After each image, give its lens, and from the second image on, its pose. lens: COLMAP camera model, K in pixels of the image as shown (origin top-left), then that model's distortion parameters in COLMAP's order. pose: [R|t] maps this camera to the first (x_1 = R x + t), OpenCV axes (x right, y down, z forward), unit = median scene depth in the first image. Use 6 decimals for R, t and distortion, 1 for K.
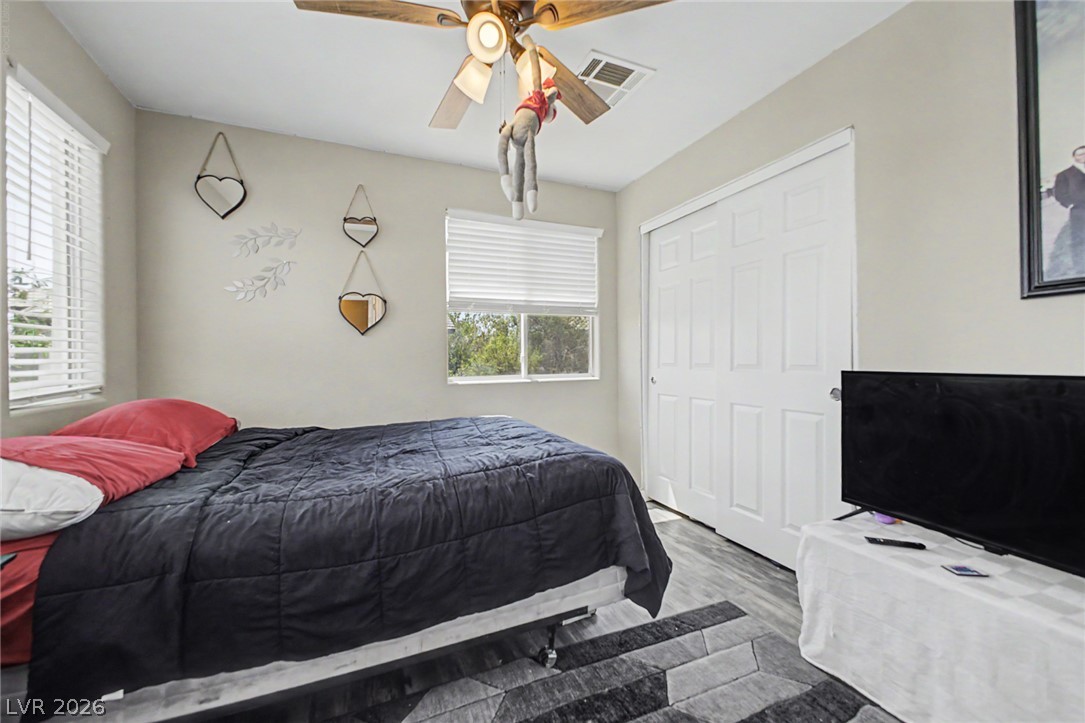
lens RADIAL K [[440.0, 0, 546.3], [0, 440.0, 360.5], [0, 0, 1]] dist [0.009647, -0.000653]
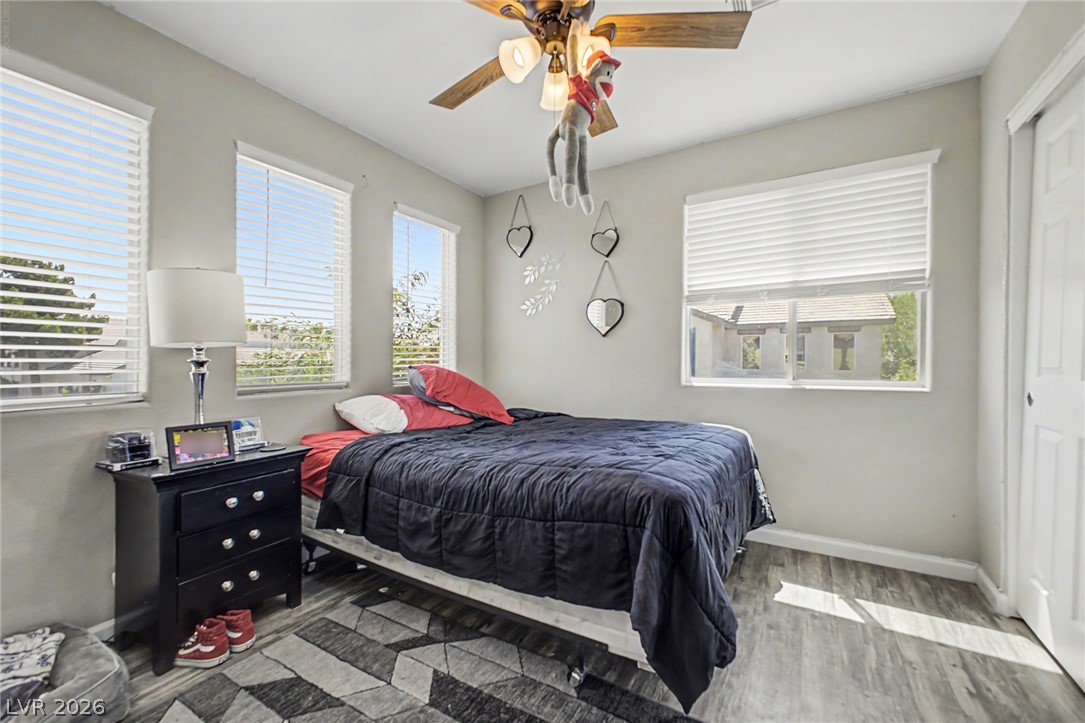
lens RADIAL K [[440.0, 0, 524.3], [0, 440.0, 364.9], [0, 0, 1]] dist [0.009647, -0.000653]
pose [[0.568563, 0.015350, -0.822496, 0.453393], [-0.004123, 0.999867, 0.015810, -0.003838], [0.822629, -0.005598, 0.568551, 0.242002]]
